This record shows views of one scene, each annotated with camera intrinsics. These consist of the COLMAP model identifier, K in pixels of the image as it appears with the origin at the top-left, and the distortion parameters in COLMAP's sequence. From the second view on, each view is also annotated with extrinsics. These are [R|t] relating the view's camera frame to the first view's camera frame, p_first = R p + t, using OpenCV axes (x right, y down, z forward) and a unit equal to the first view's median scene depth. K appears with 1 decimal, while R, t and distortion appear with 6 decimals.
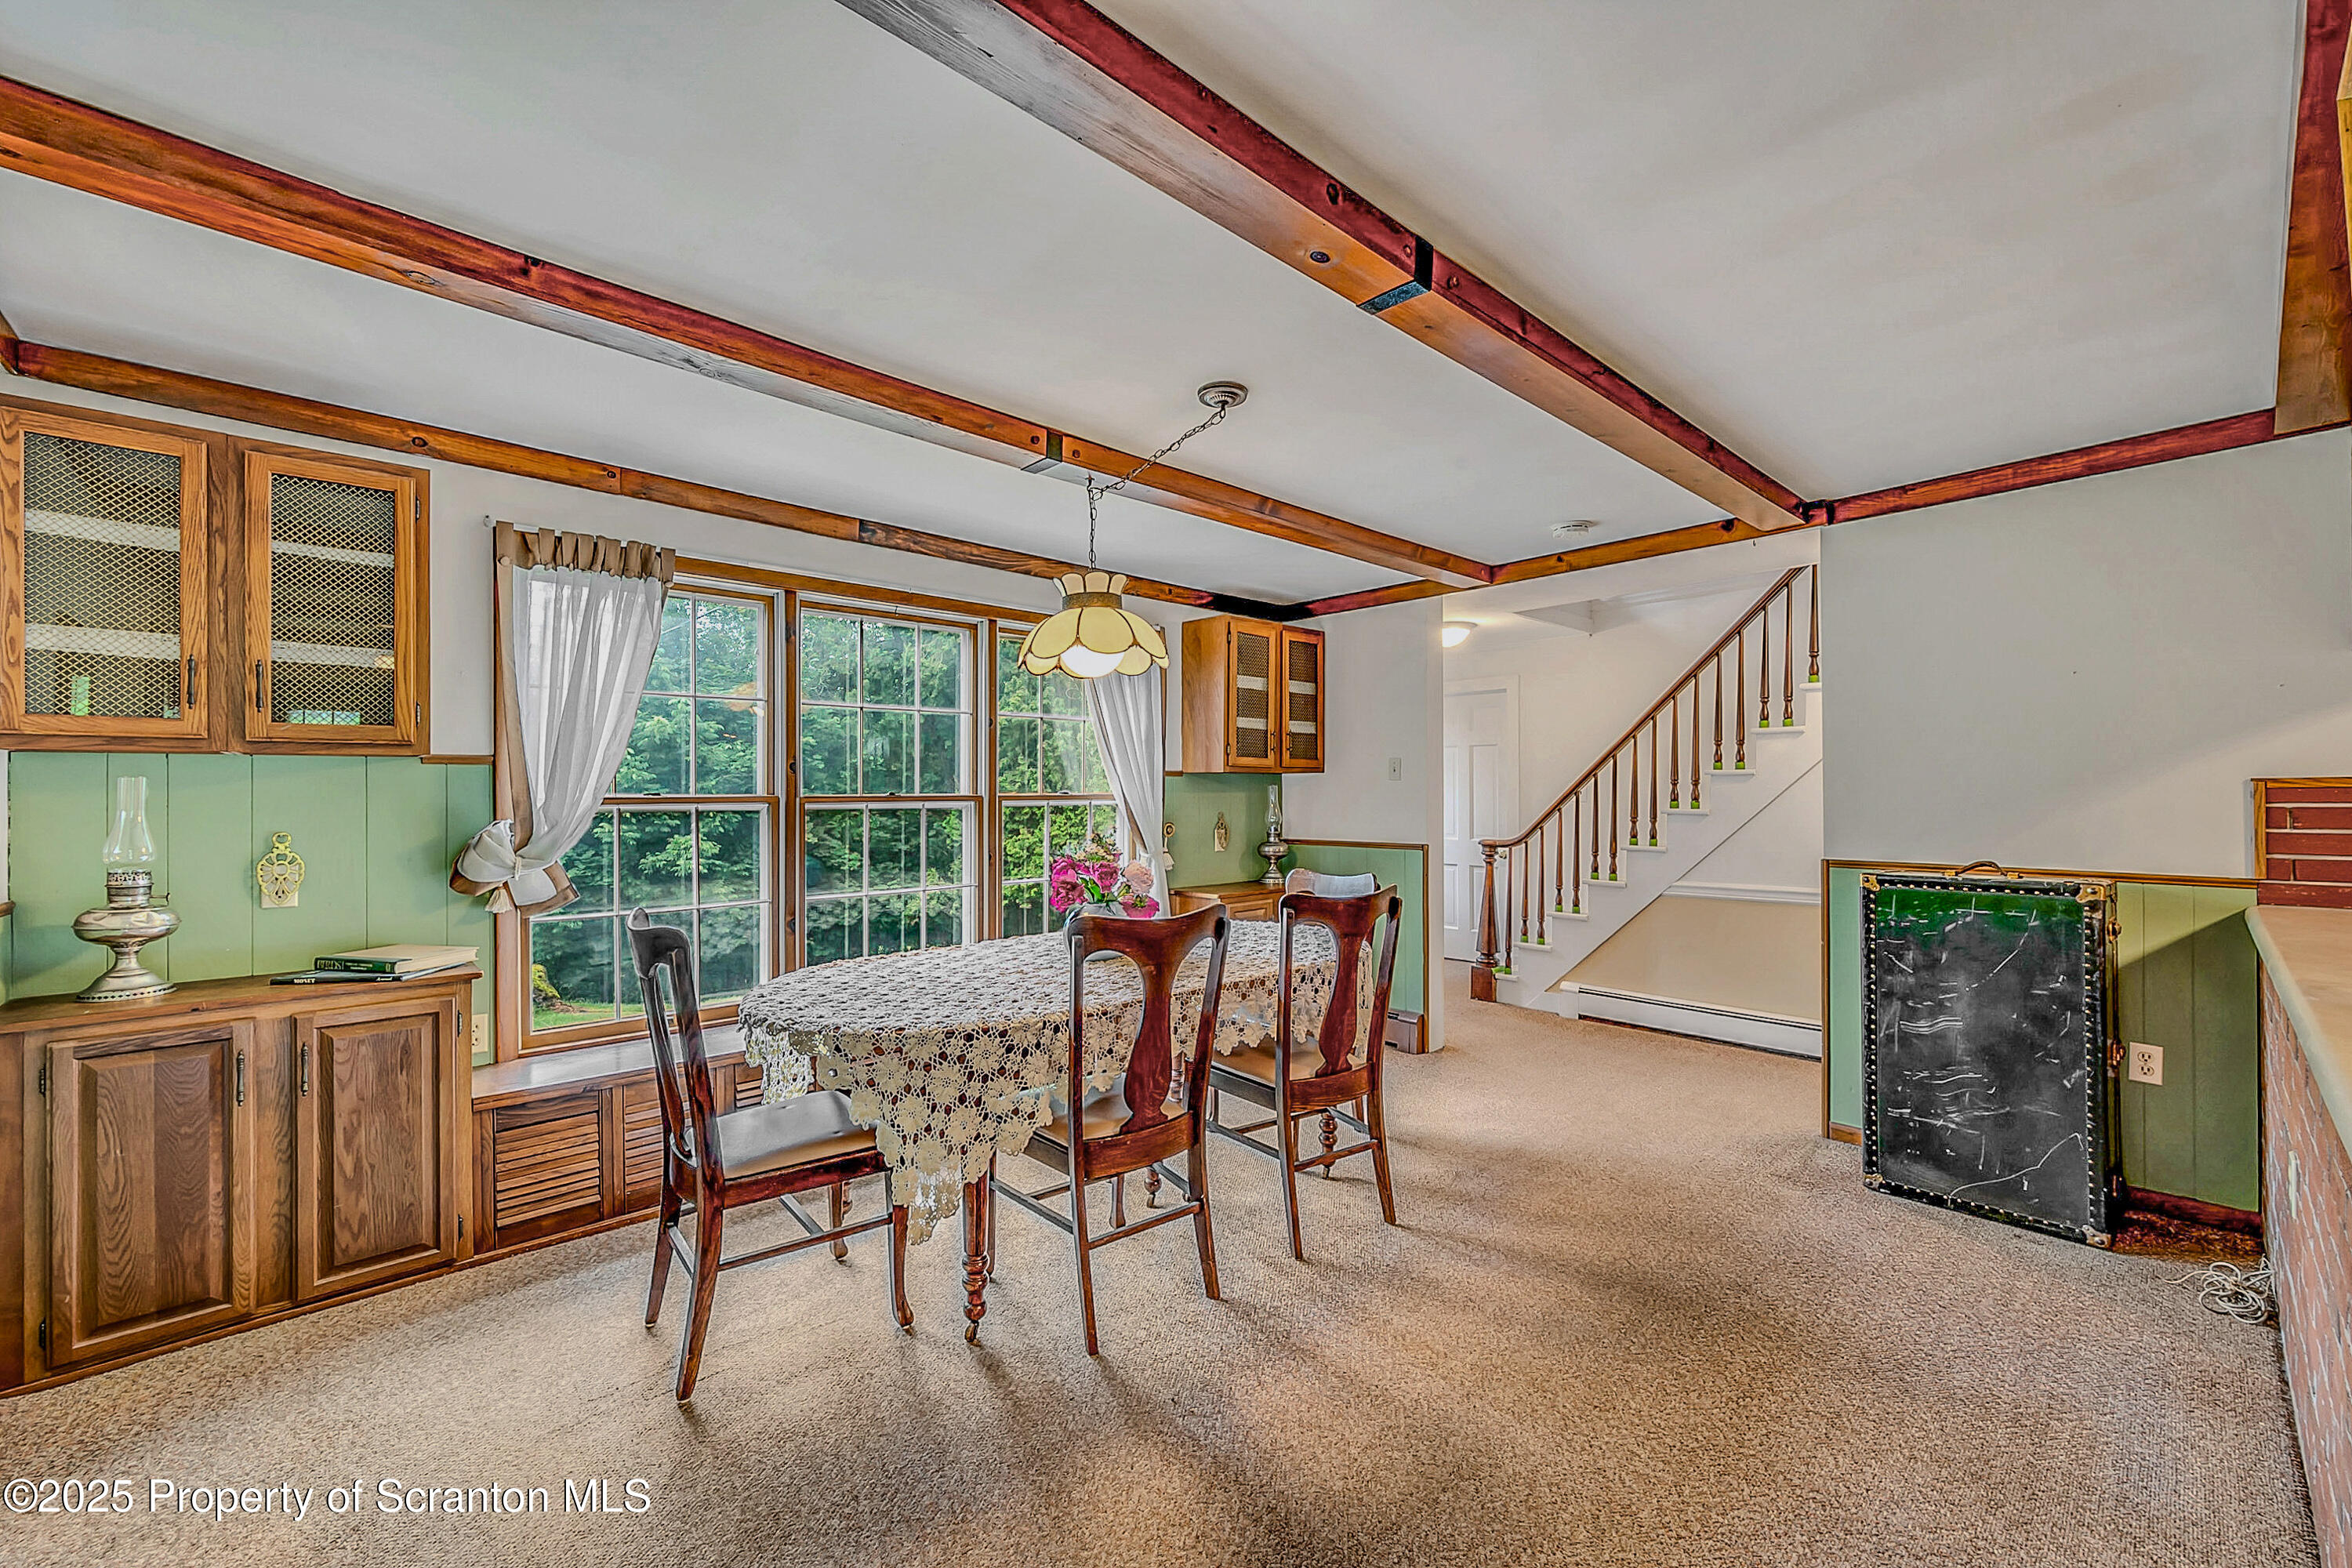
lens RADIAL K [[941.7, 0, 1176.0], [0, 941.7, 784.0], [0, 0, 1]] dist [-0.000622, -0.000104]
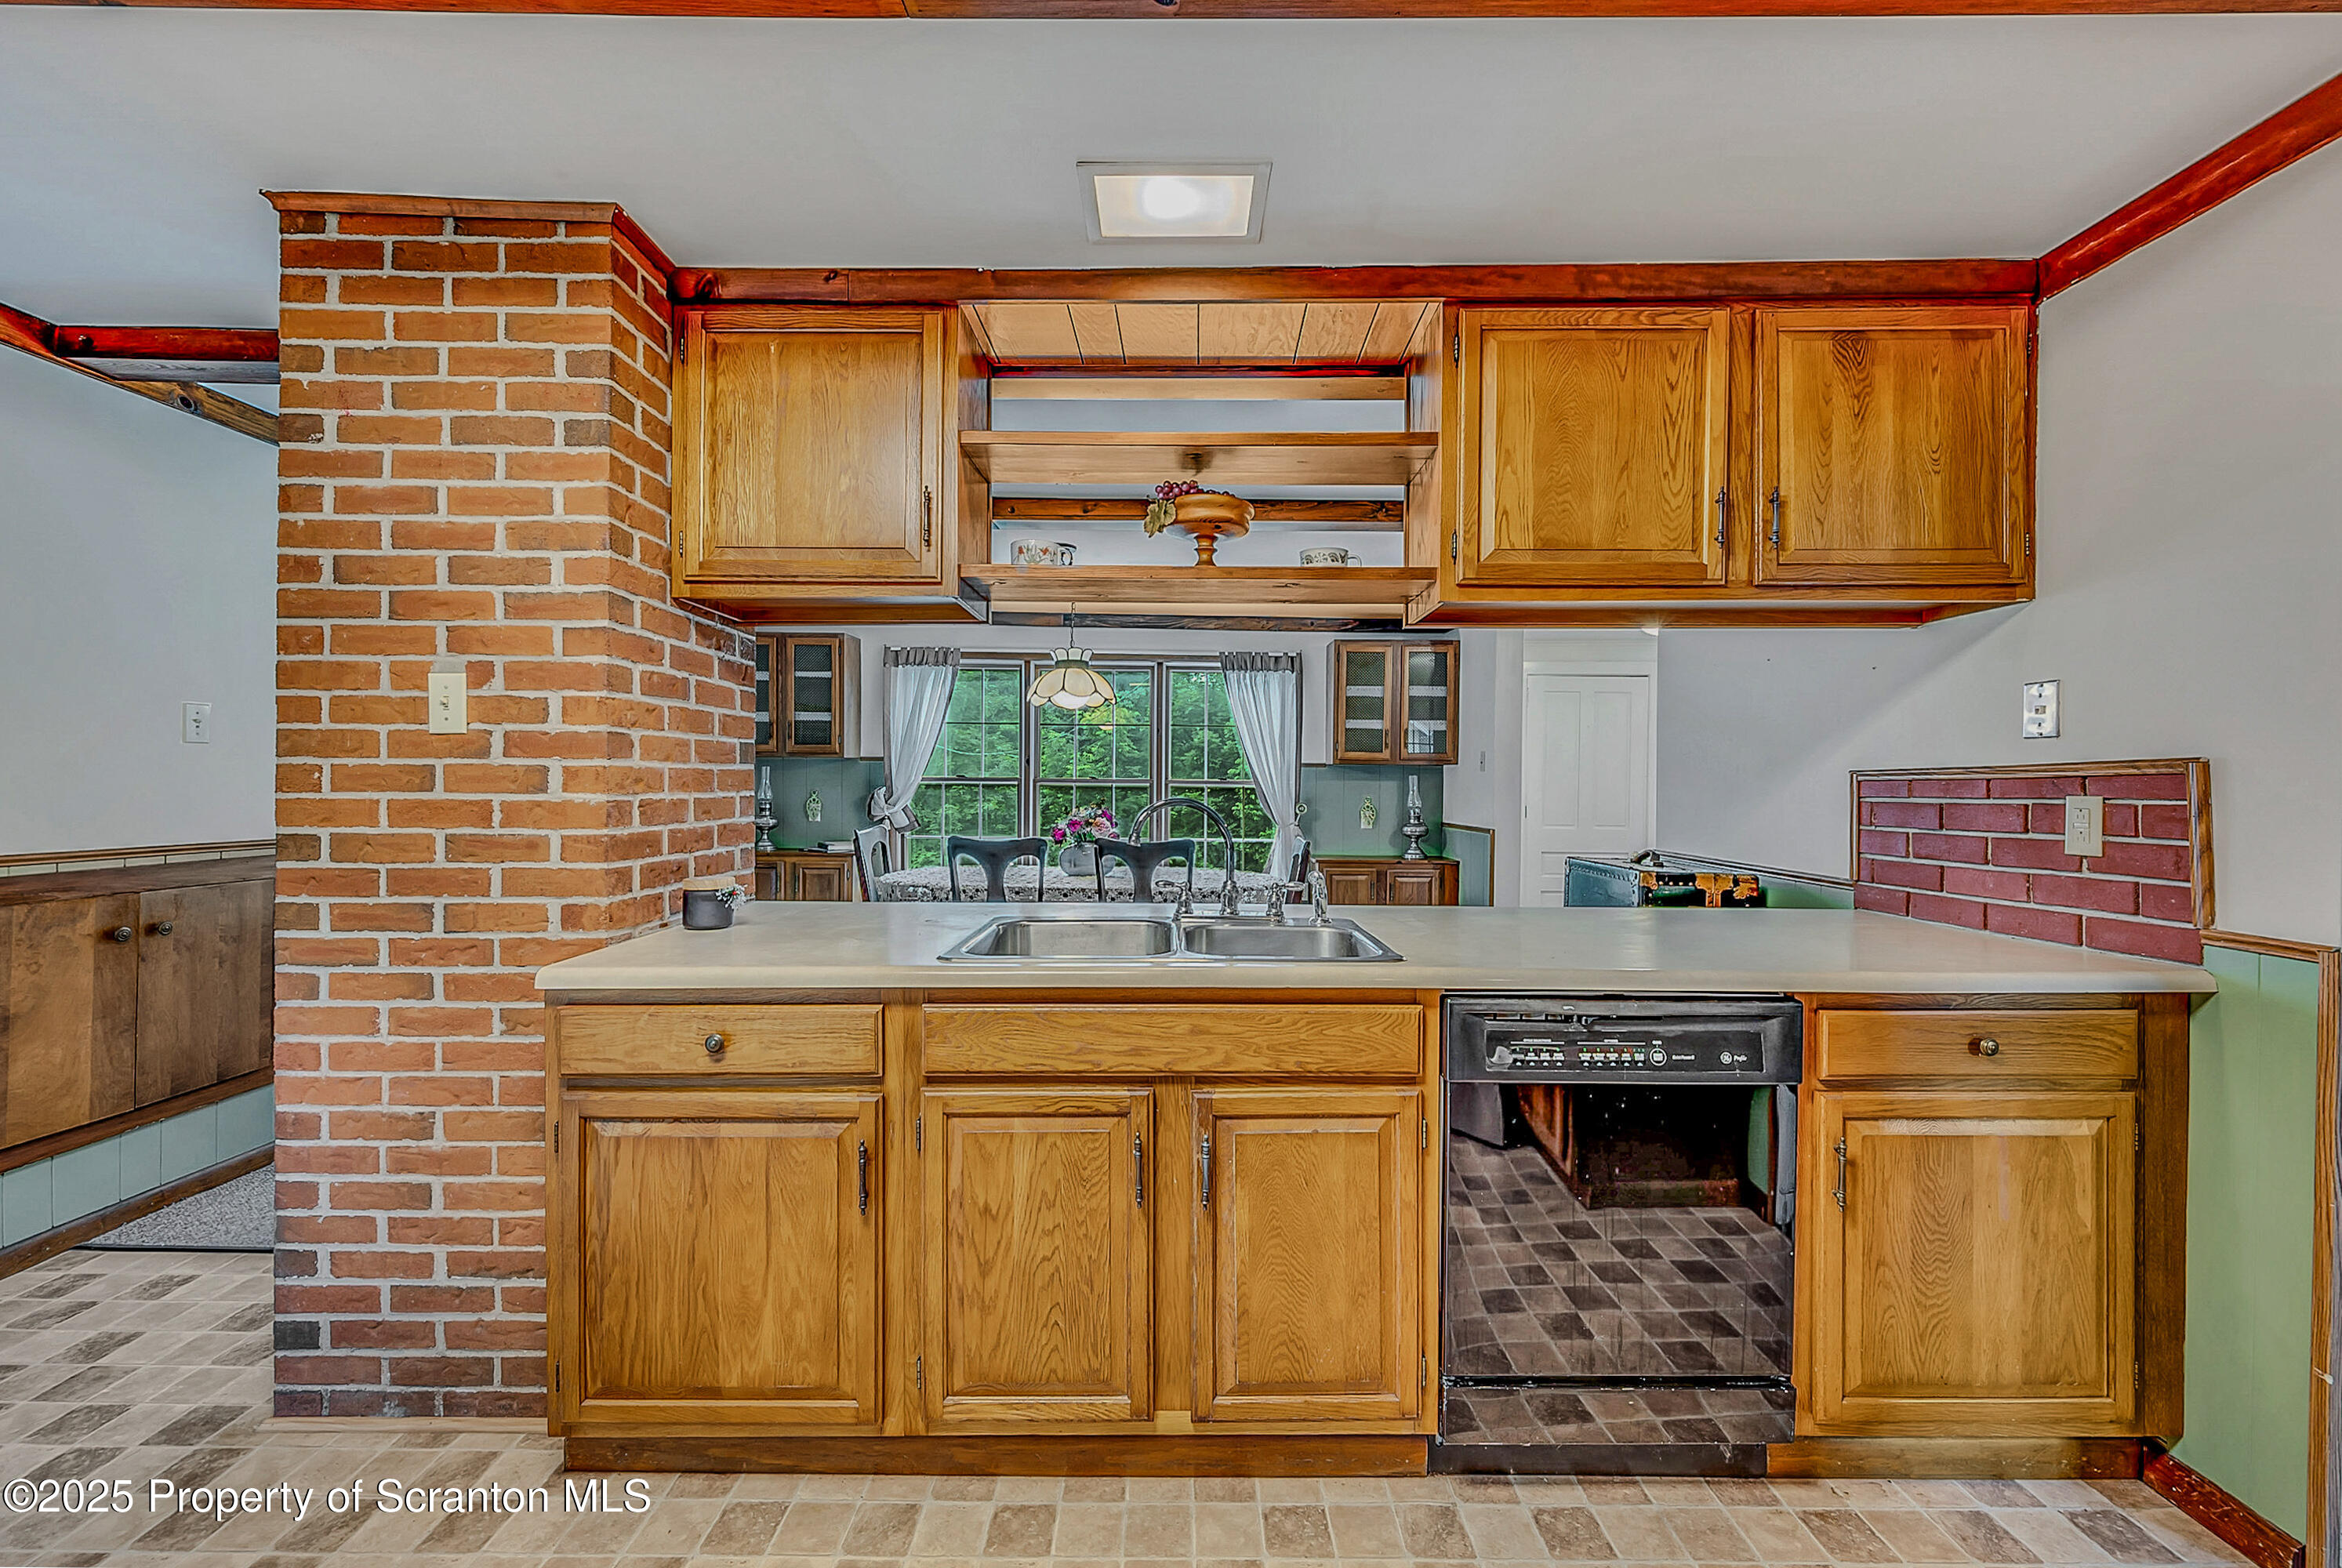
lens RADIAL K [[929.2, 0, 1171.0], [0, 929.2, 784.0], [0, 0, 1]] dist [0.000201, -0.000072]
pose [[0.733209, 0.012648, -0.679885, 1.106509], [-0.006865, 0.999914, 0.011198, 0.002269], [0.679968, -0.003543, 0.733233, -0.097142]]
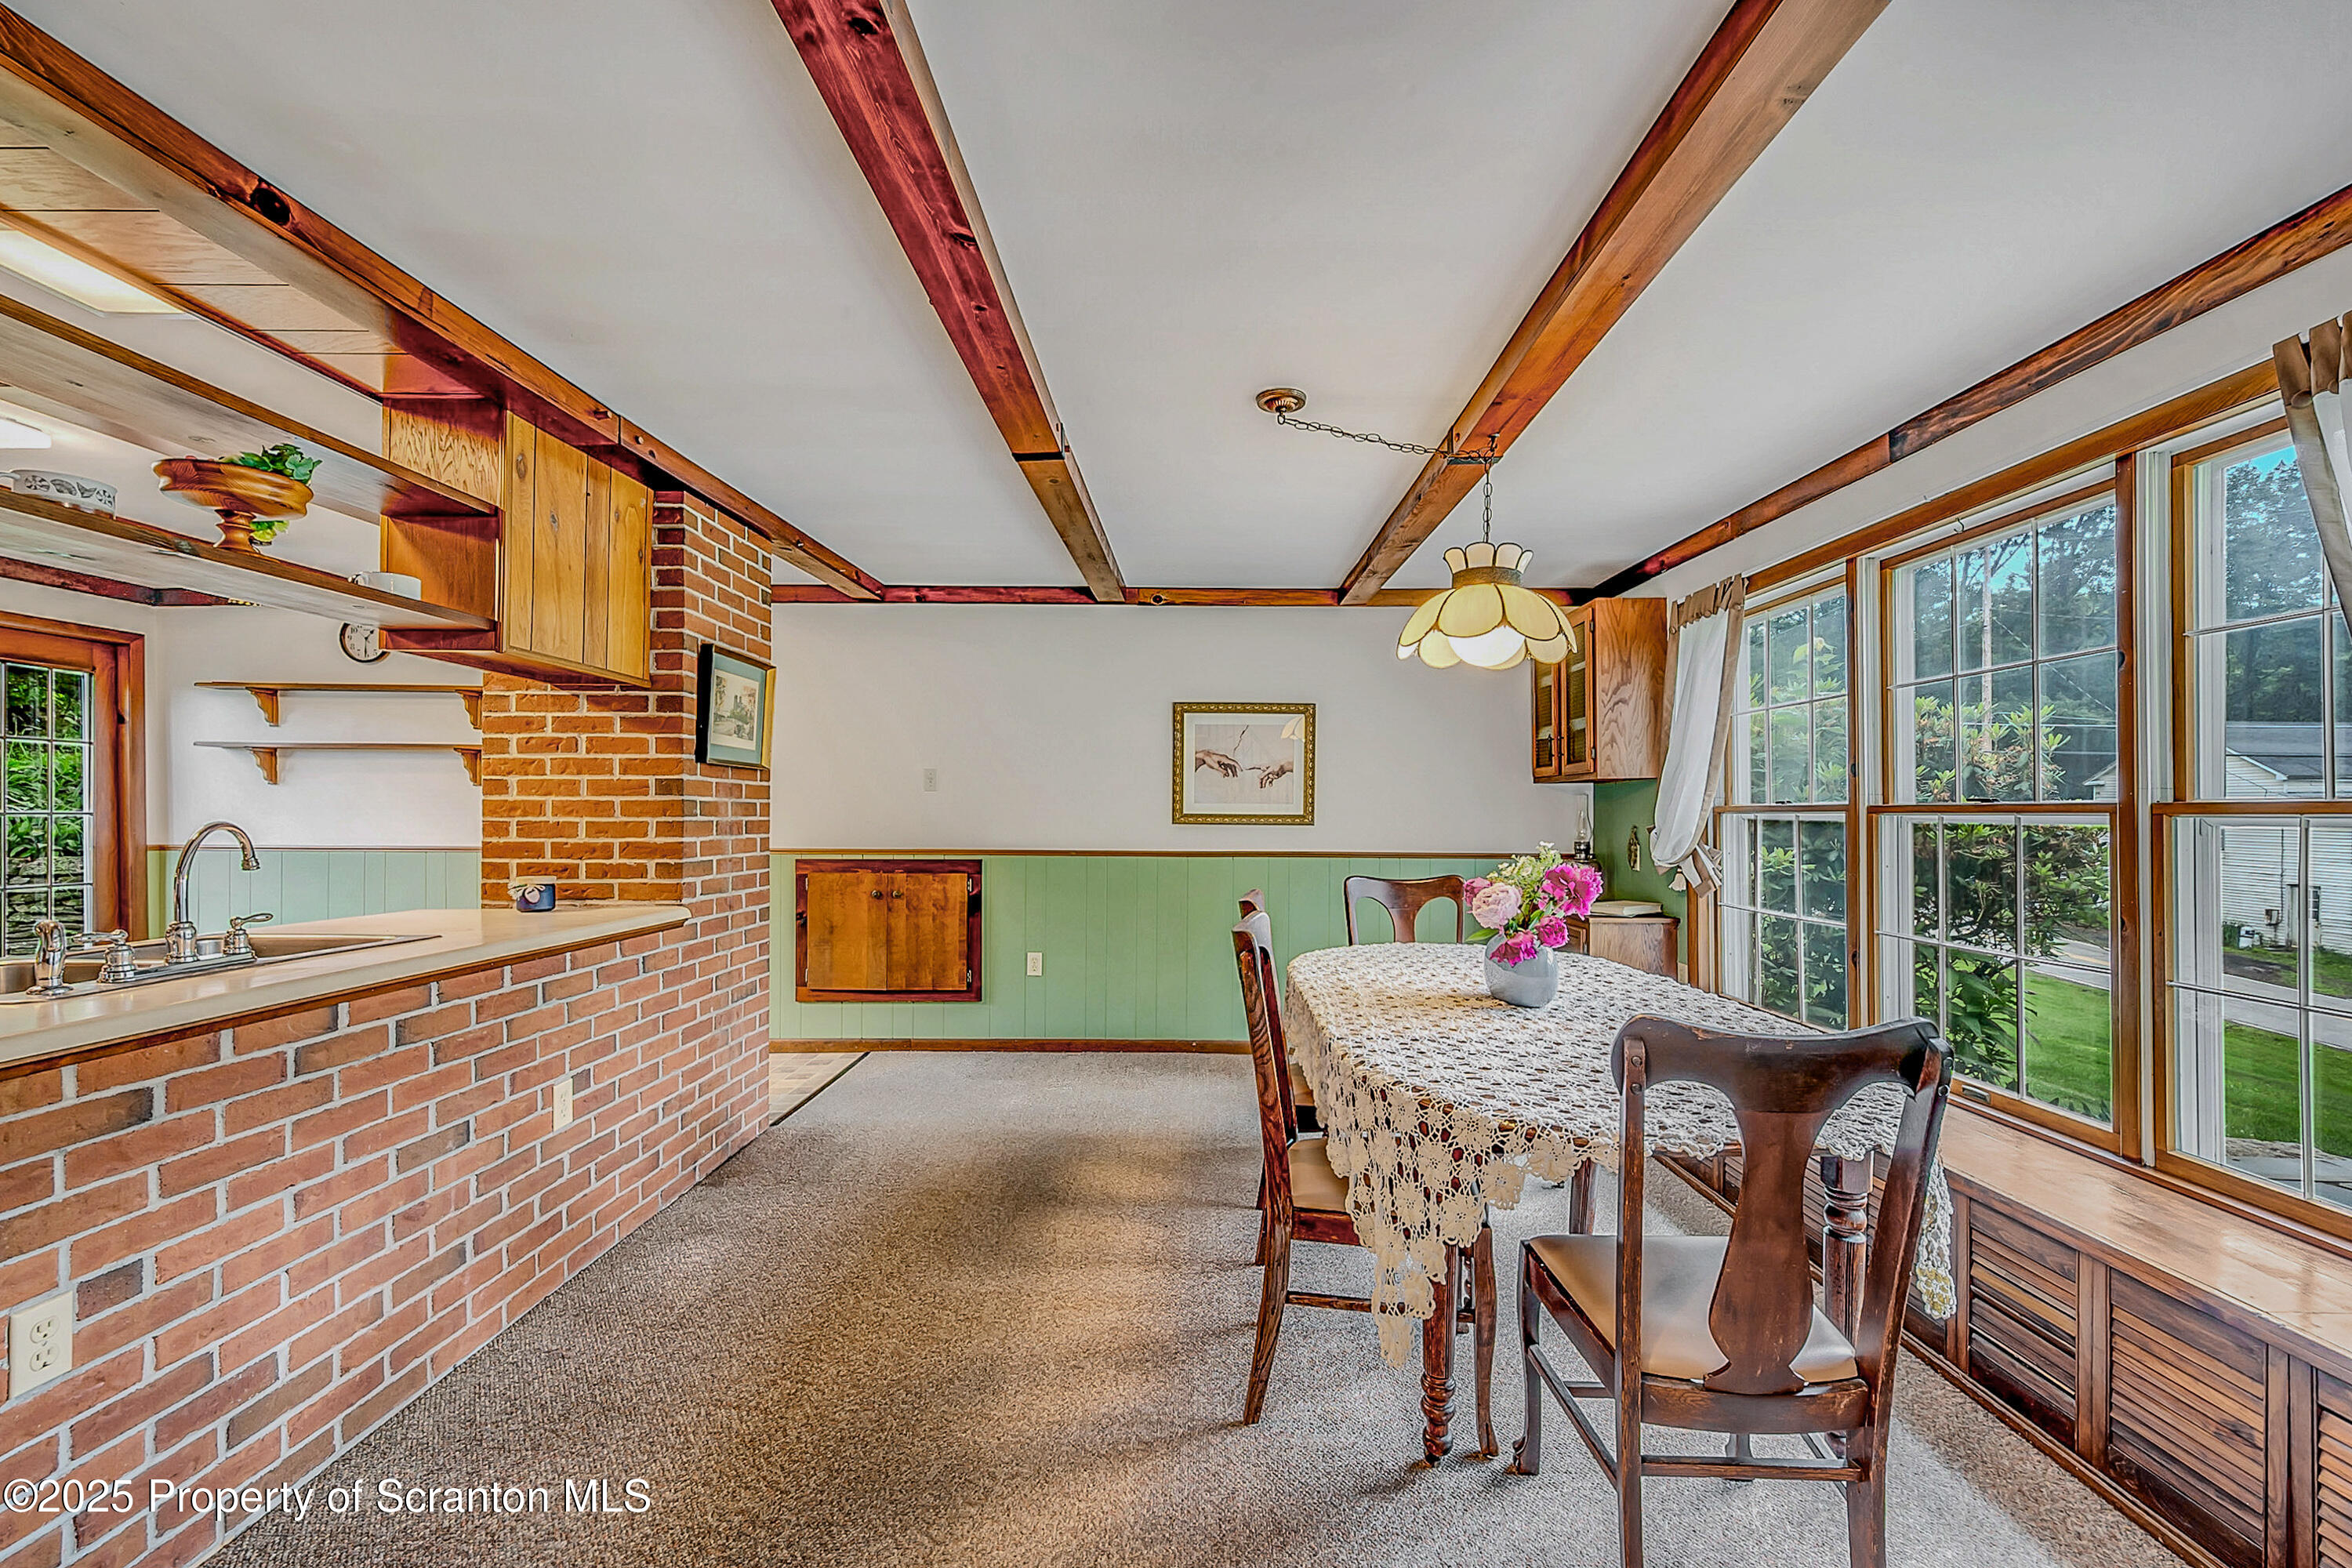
lens RADIAL K [[944.6, 0, 1199.2], [0, 944.6, 816.9], [0, 0, 1]] dist [-0.001005, -0.000107]
pose [[-0.670213, 0.006321, -0.742142, 0.683008], [0.005990, 0.999977, 0.003107, 0.019315], [0.742145, -0.002363, -0.670236, 1.288207]]
